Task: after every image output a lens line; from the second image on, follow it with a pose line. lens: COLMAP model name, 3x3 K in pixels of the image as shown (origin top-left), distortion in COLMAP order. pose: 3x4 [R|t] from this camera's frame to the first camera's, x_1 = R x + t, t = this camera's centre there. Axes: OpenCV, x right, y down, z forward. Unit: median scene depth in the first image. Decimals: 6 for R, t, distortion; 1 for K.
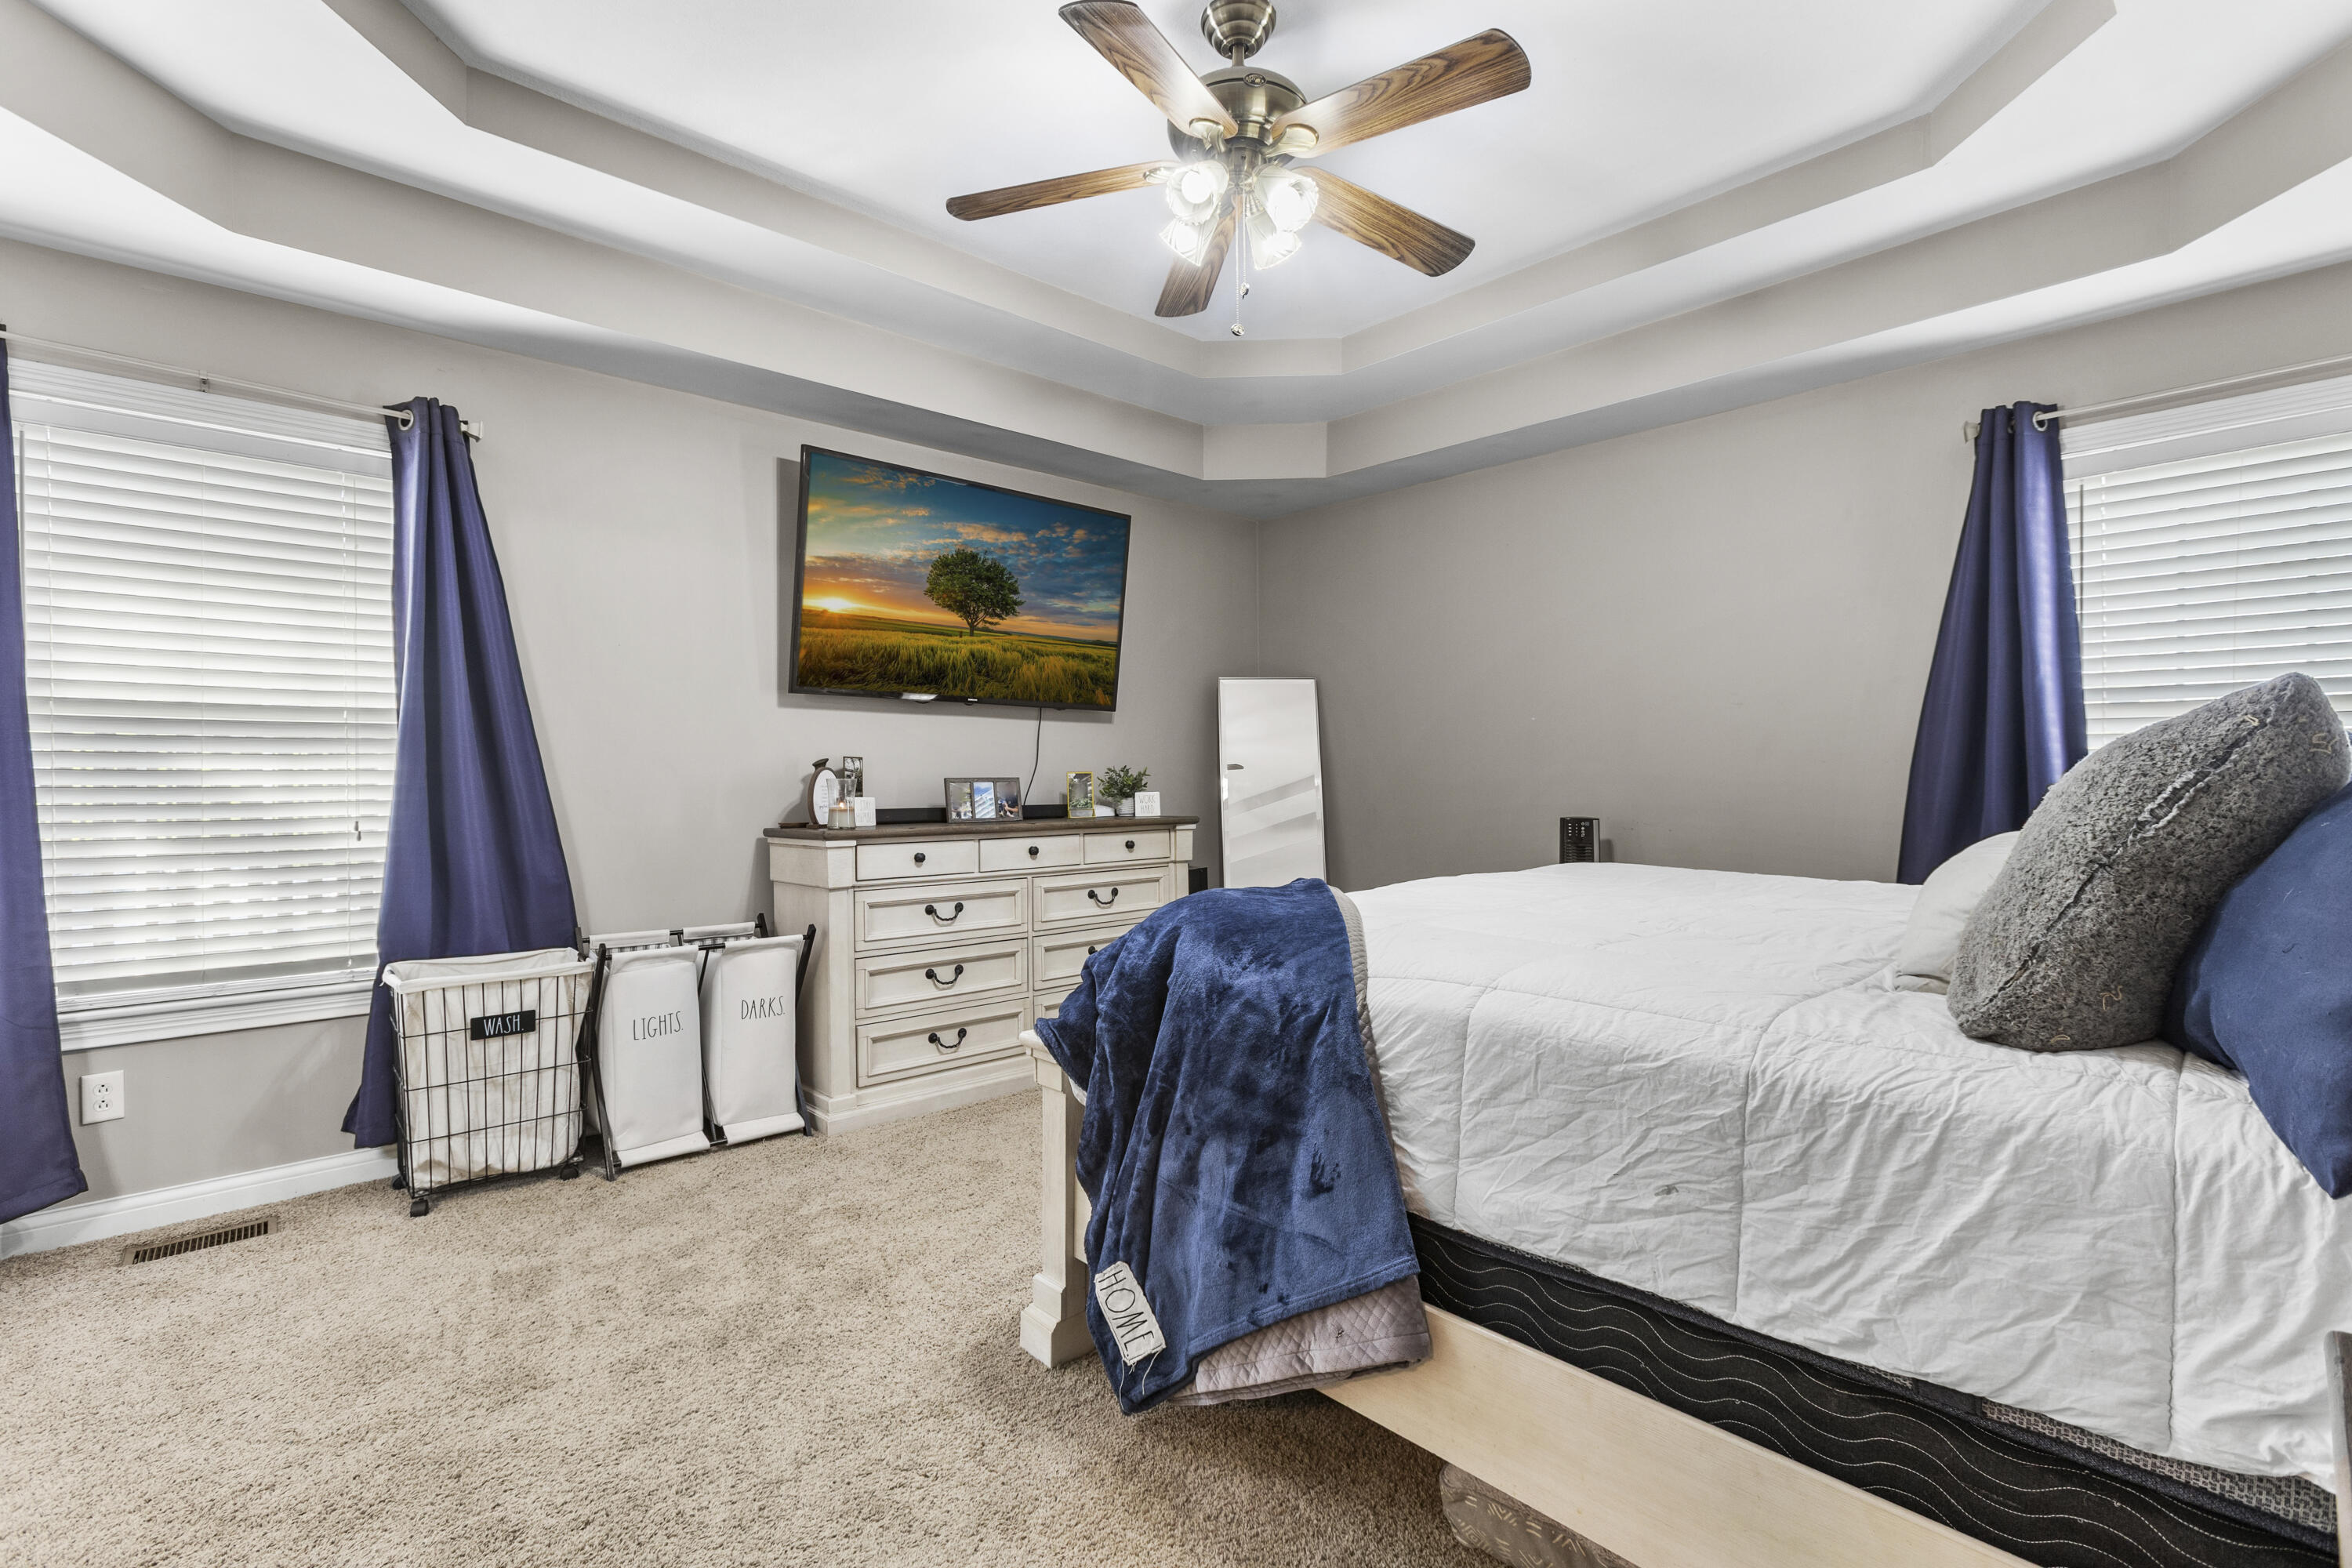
lens RADIAL K [[1065.5, 0, 1176.0], [0, 1065.5, 784.0], [0, 0, 1]] dist [-0.000026, -0.000025]
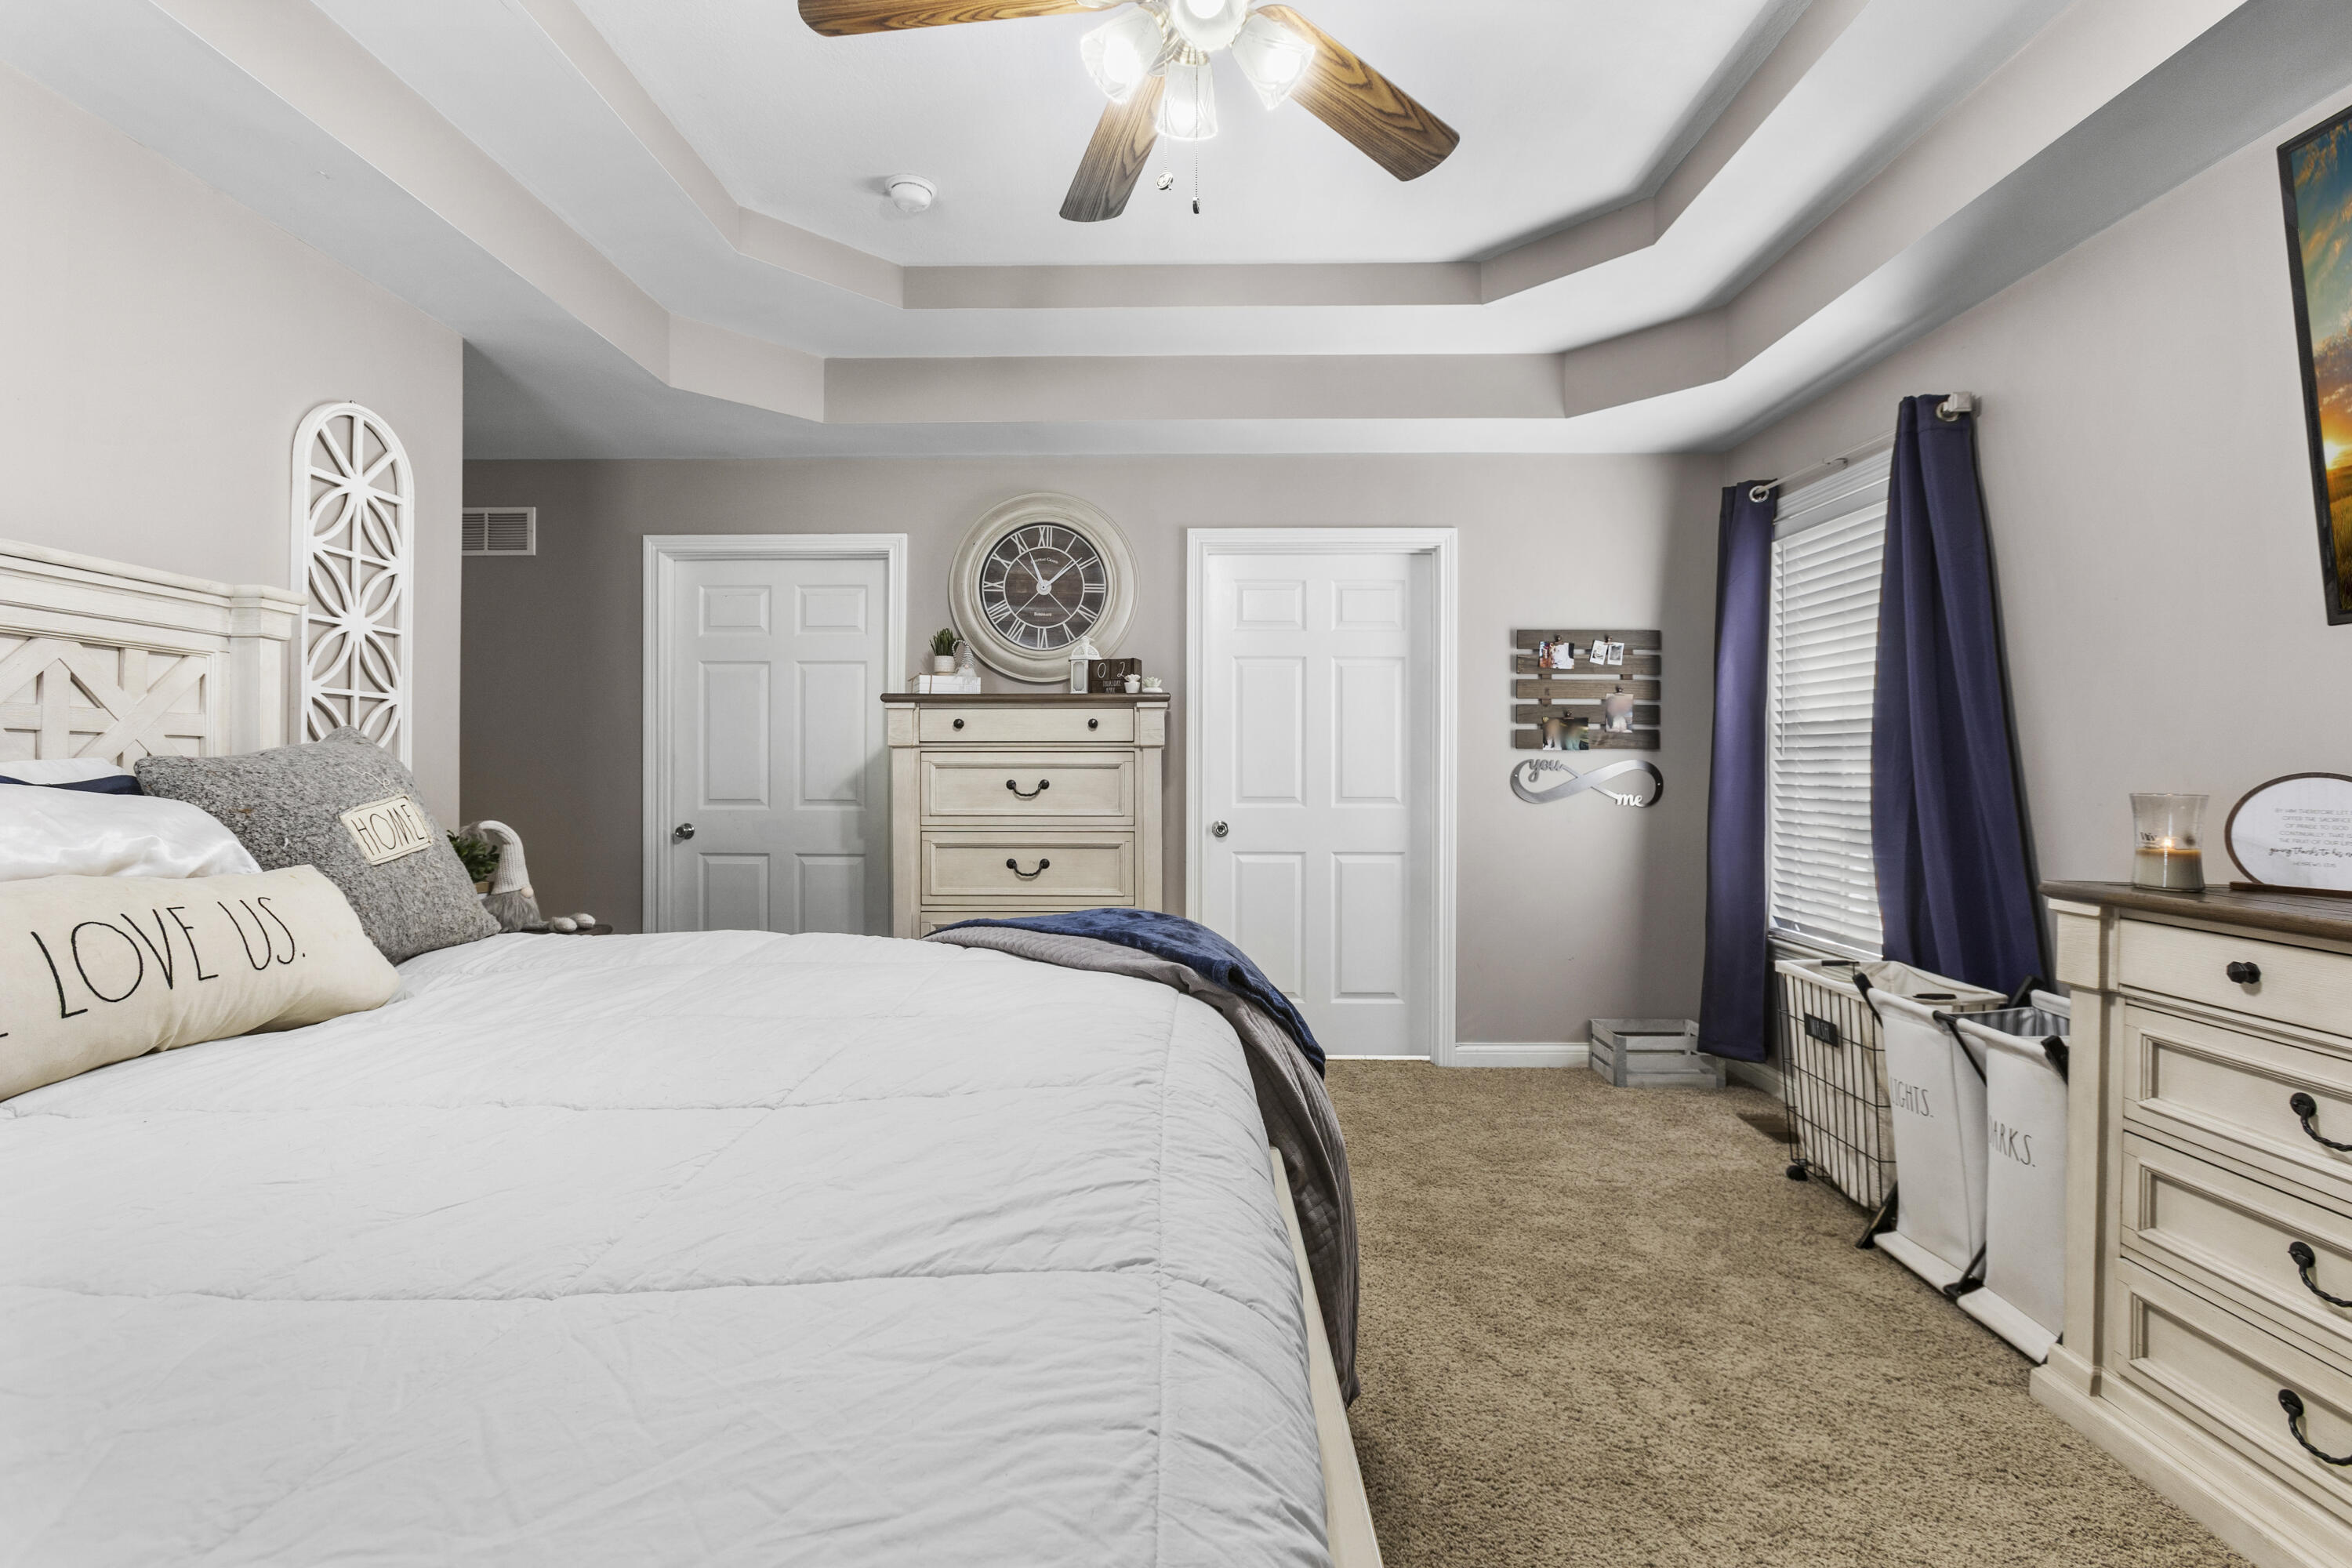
lens RADIAL K [[1065.5, 0, 1176.0], [0, 1065.5, 784.0], [0, 0, 1]] dist [-0.000026, -0.000025]
pose [[-0.688652, 0.008077, -0.725047, 0.498309], [-0.010363, 0.999726, 0.020979, -0.019222], [0.725018, 0.021961, -0.688379, 1.229660]]
